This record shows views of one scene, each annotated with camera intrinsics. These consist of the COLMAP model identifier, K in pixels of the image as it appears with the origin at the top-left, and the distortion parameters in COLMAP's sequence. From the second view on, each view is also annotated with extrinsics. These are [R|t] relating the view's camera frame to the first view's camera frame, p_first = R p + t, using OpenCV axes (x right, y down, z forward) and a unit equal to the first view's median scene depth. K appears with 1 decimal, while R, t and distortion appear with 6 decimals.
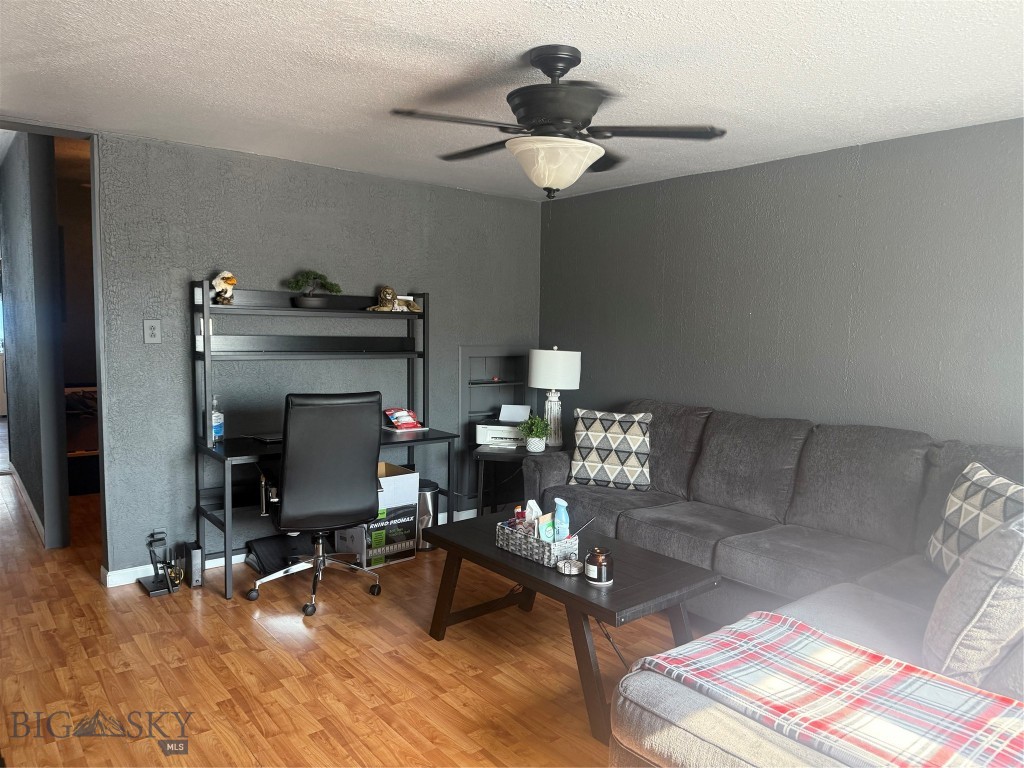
lens RADIAL K [[713.6, 0, 518.9], [0, 713.6, 385.4], [0, 0, 1]] dist [0.112472, -0.158164]
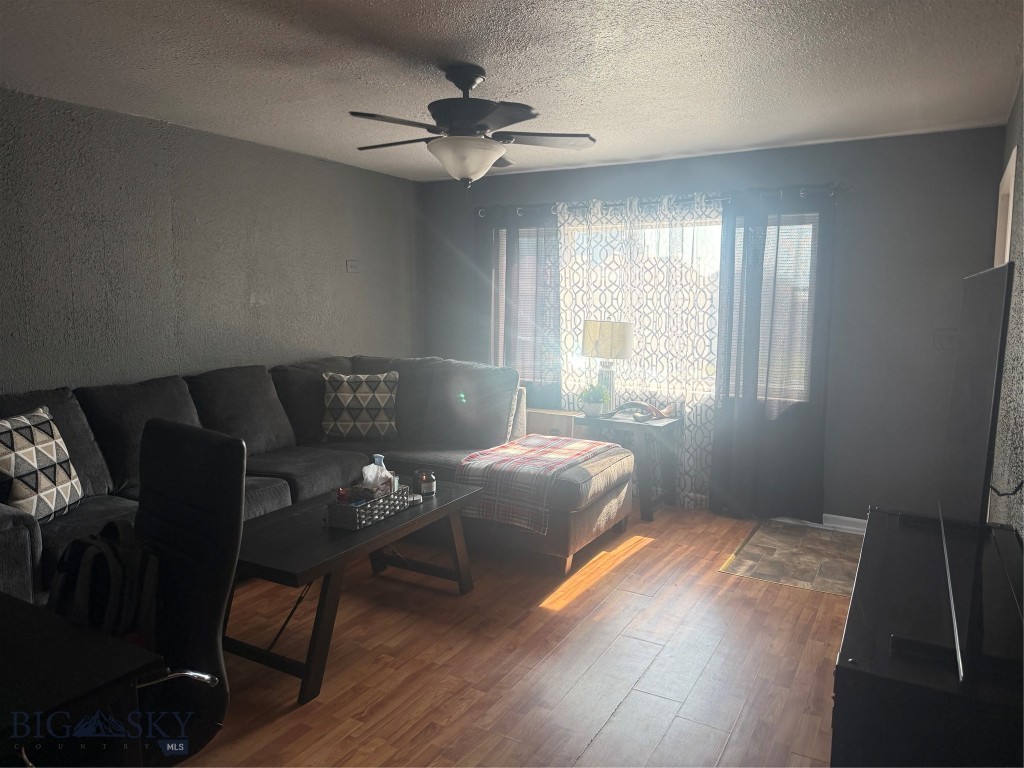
lens RADIAL K [[713.6, 0, 518.9], [0, 713.6, 385.4], [0, 0, 1]] dist [0.112472, -0.158164]
pose [[-0.364900, -0.136648, 0.920965, -1.009258], [0.074738, 0.981680, 0.175269, -0.114041], [-0.928042, 0.132787, -0.348002, 1.192911]]
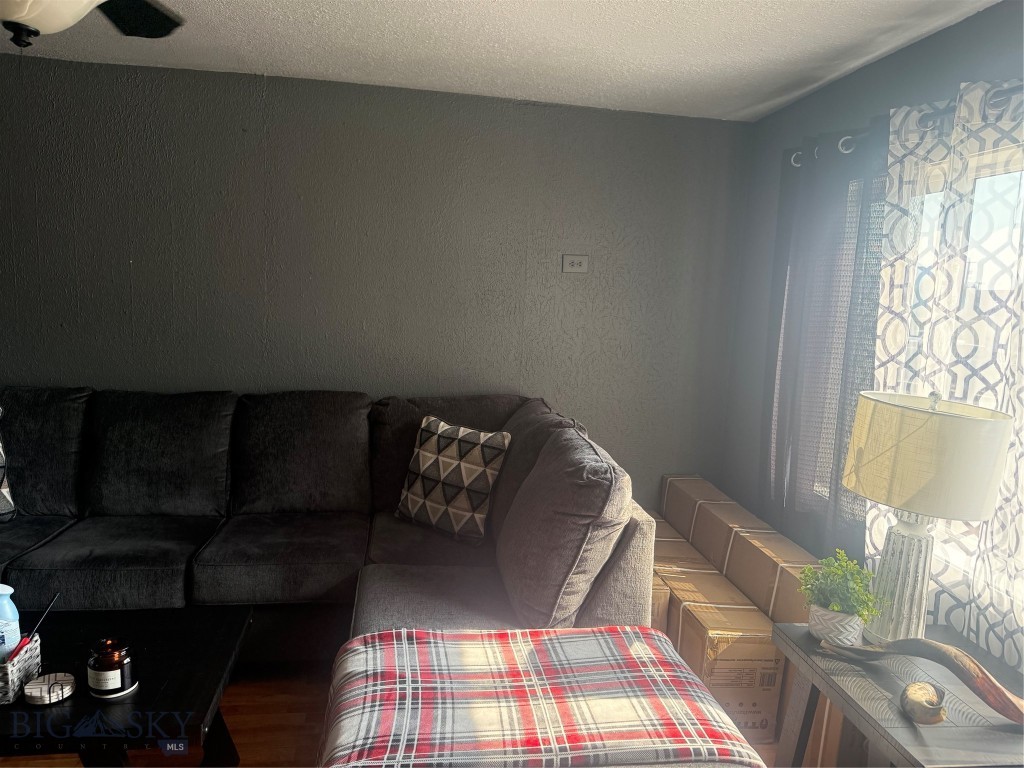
lens RADIAL K [[715.9, 0, 505.9], [0, 715.9, 380.1], [0, 0, 1]] dist [0.068664, -0.087505]
pose [[0.514773, -0.102080, 0.851227, -0.218174], [0.040408, 0.994672, 0.094845, -0.044465], [-0.856374, -0.014428, 0.516155, 0.364151]]
